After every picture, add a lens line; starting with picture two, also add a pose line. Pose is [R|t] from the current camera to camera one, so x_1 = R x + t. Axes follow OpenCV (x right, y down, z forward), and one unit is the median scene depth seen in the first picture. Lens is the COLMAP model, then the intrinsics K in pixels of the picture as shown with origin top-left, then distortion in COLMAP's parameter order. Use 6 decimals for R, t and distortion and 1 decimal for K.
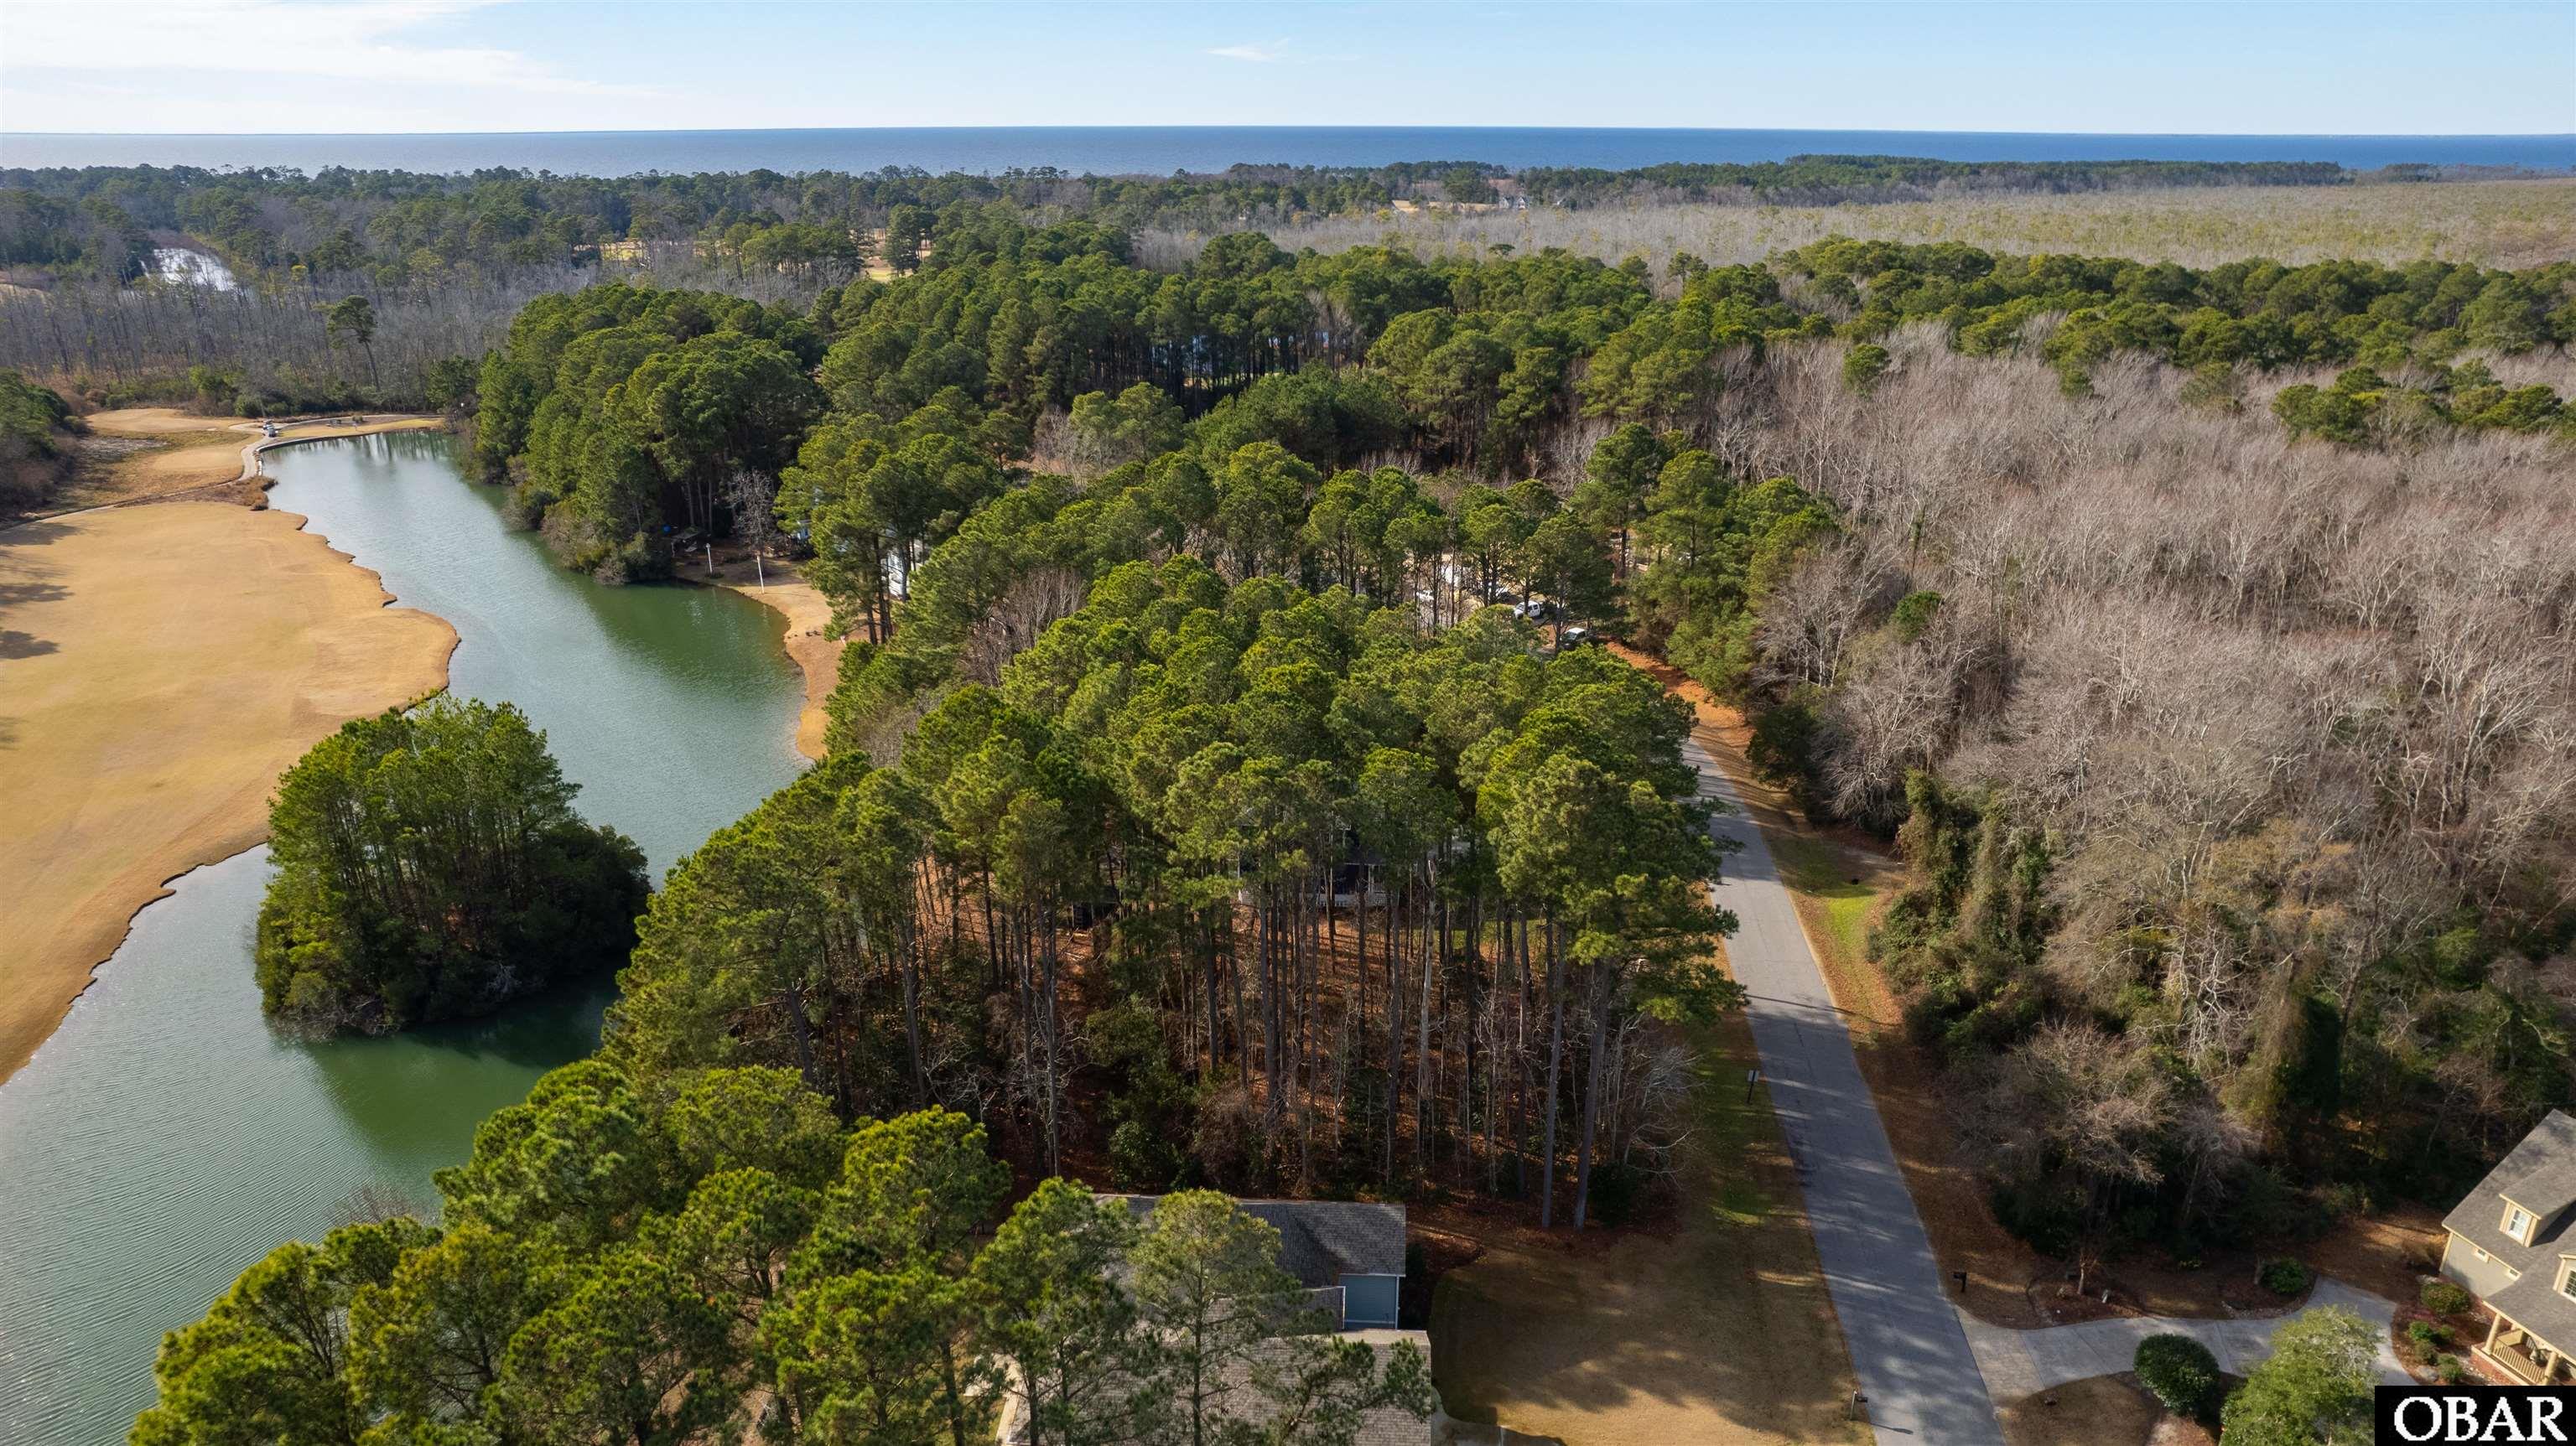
lens RADIAL K [[1655.9, 0, 1288.0], [0, 1655.9, 723.0], [0, 0, 1]] dist [-0.083554, 0.076270]
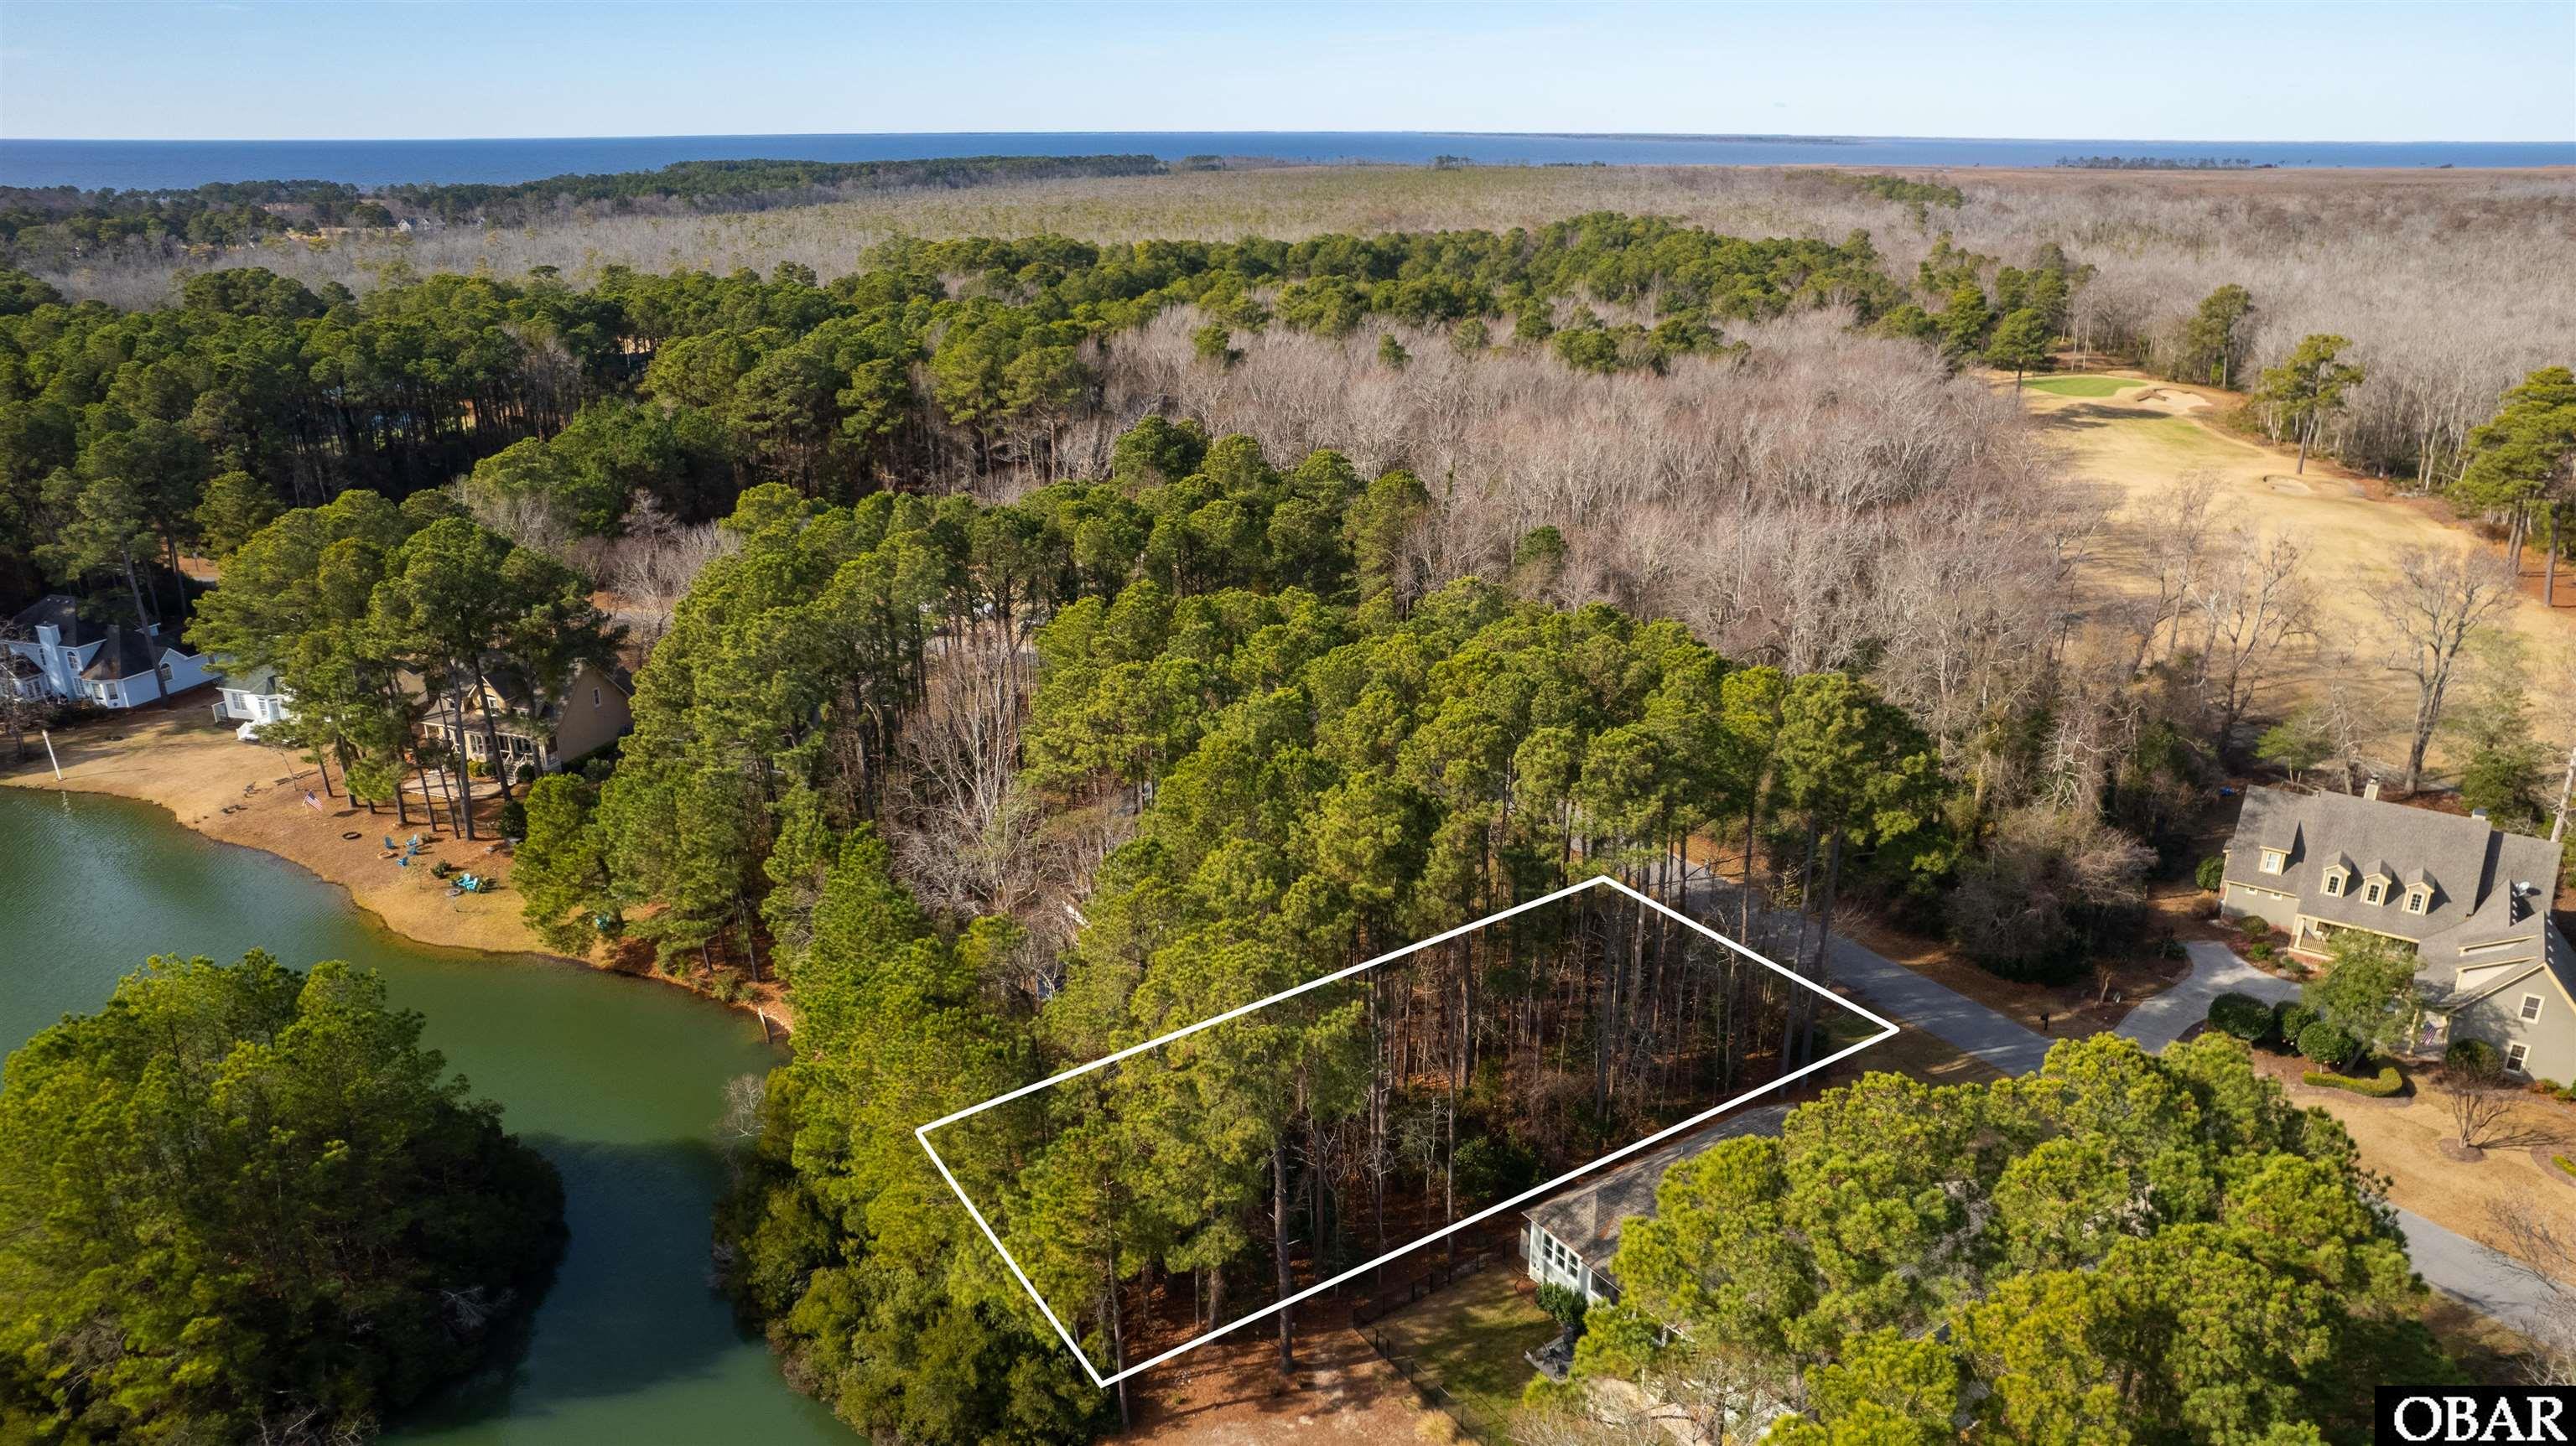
lens RADIAL K [[1674.4, 0, 1288.0], [0, 1674.4, 723.0], [0, 0, 1]] dist [-0.084779, 0.076963]
pose [[0.797226, -0.204305, 0.568057, -0.246443], [0.207944, 0.976341, 0.059313, -0.028677], [-0.566736, 0.070838, 0.820849, 0.084375]]
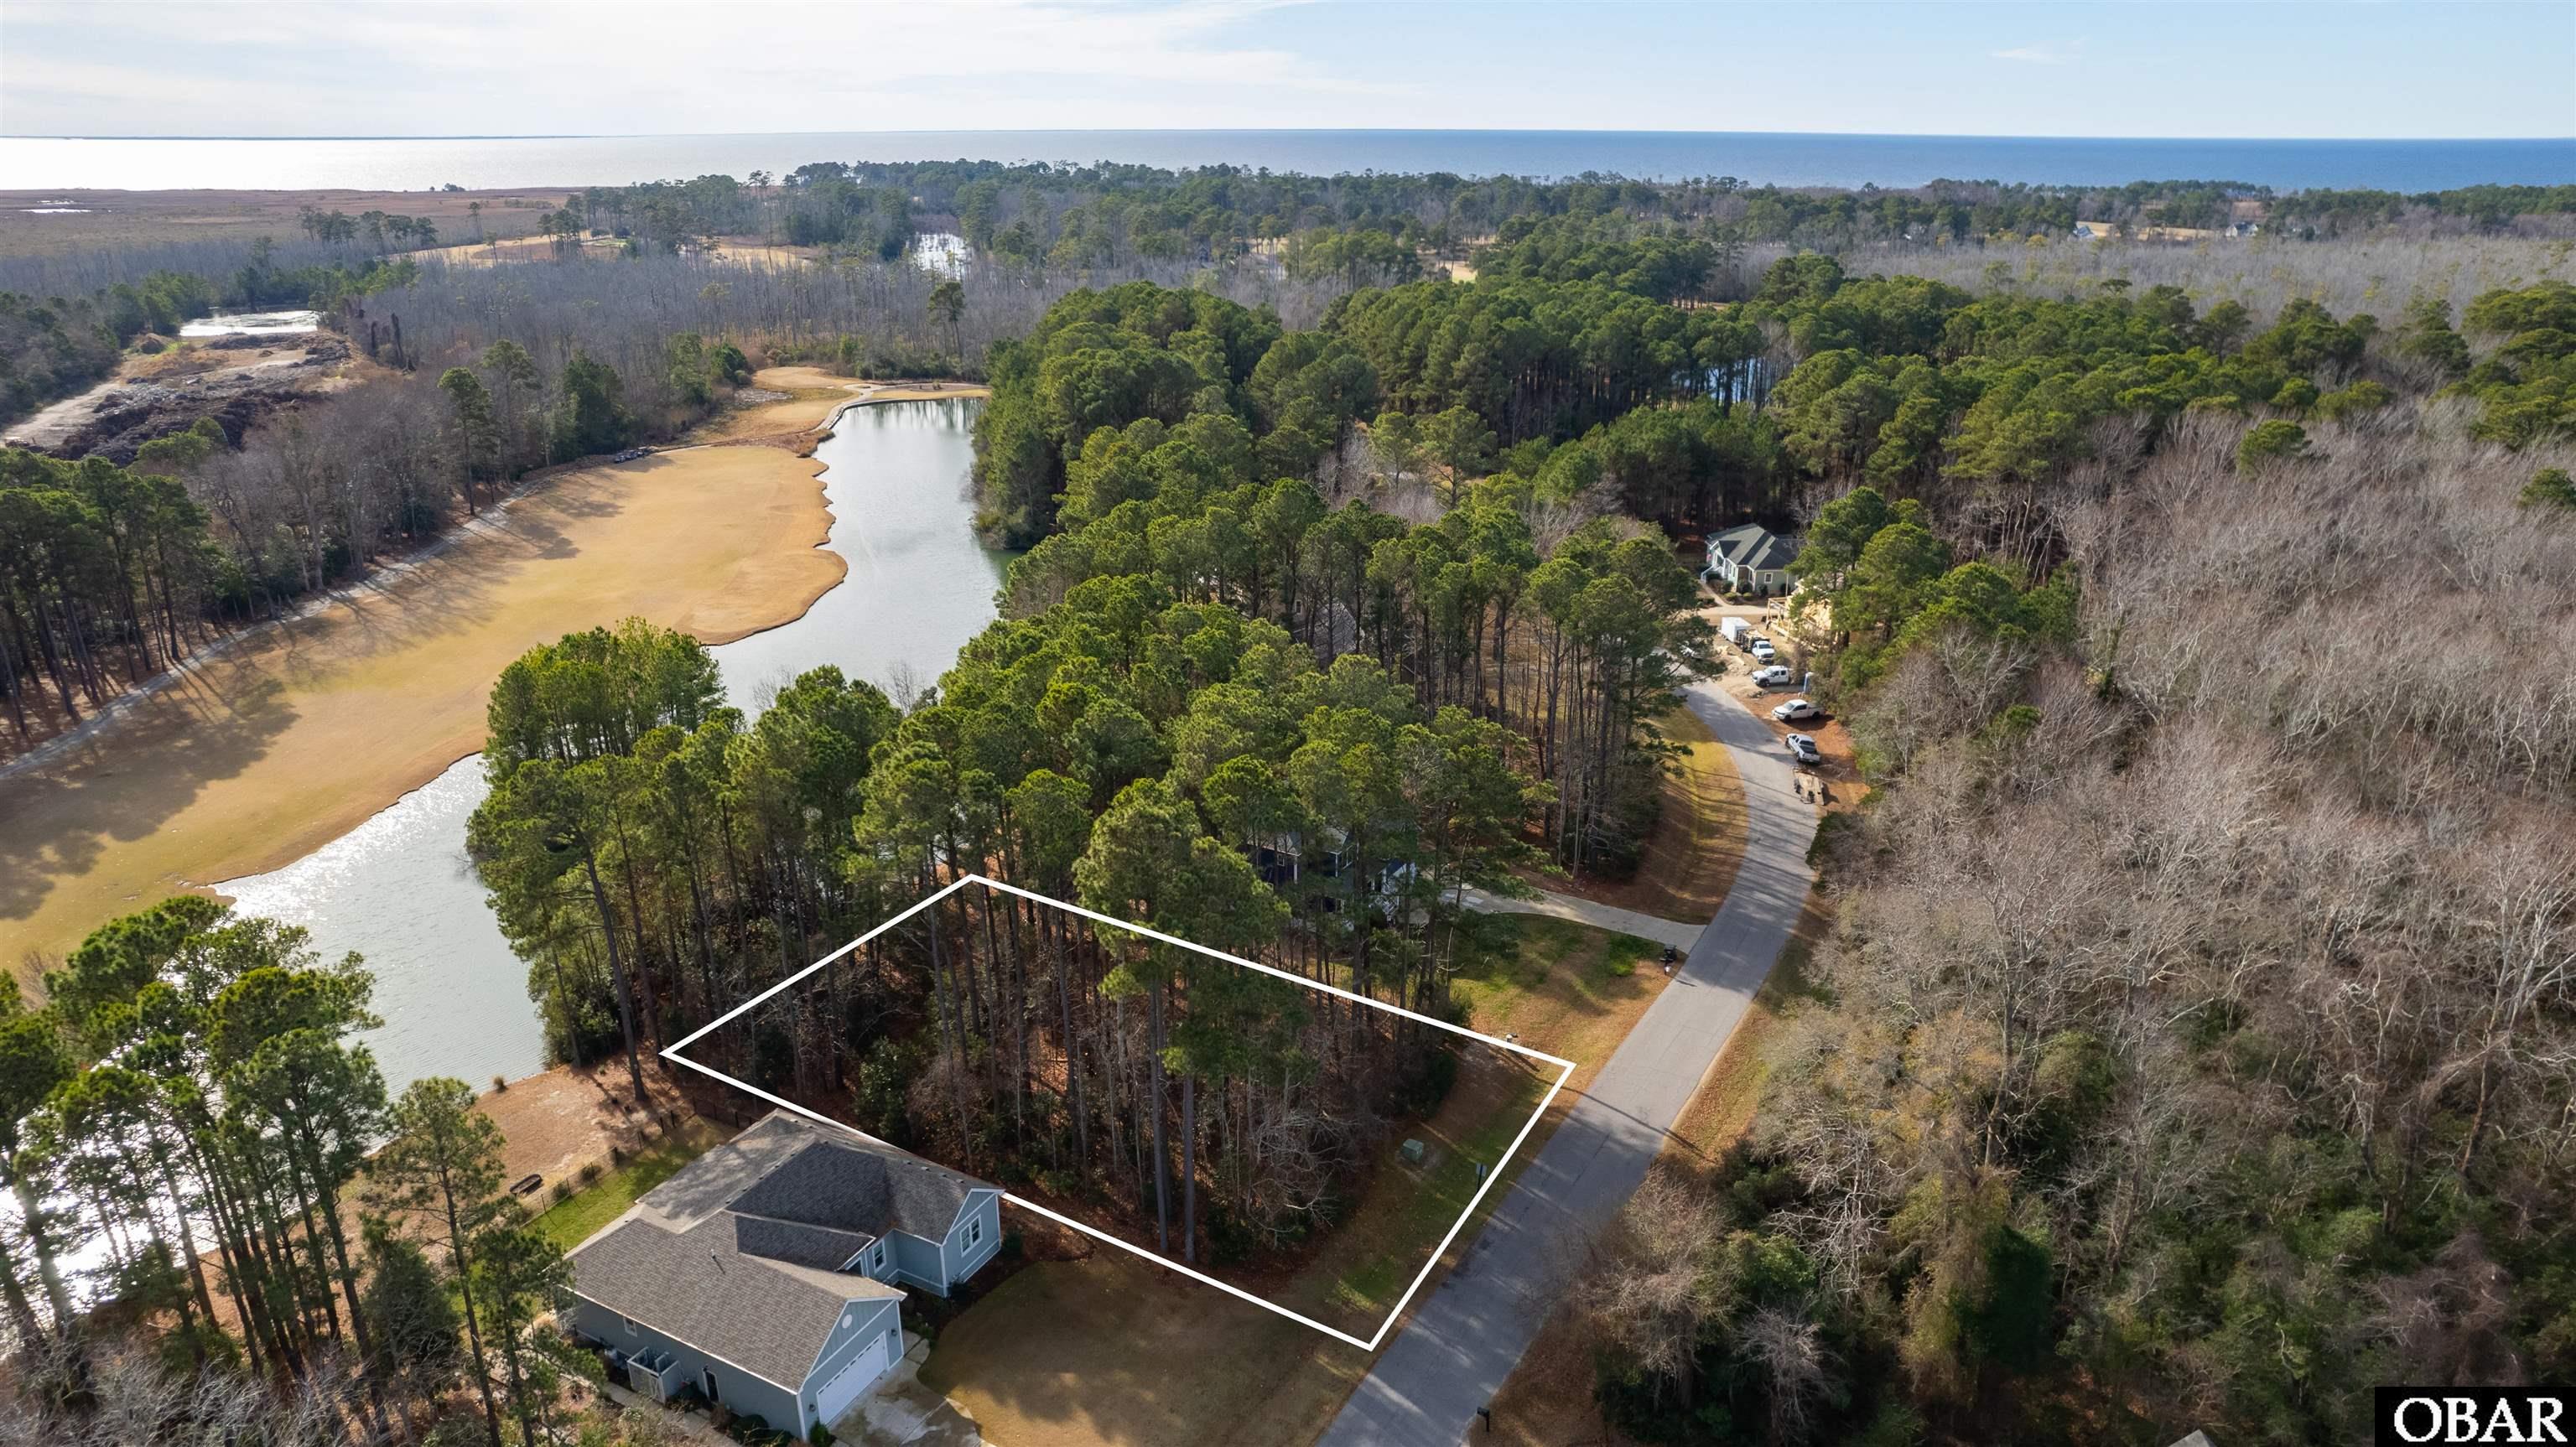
lens RADIAL K [[1646.5, 0, 1288.0], [0, 1646.5, 723.5], [0, 0, 1]] dist [-0.079553, 0.070885]
pose [[0.911887, 0.141181, -0.385395, 0.202902], [-0.141195, 0.989574, 0.028425, -0.022159], [0.385390, 0.028496, 0.922314, 0.023459]]
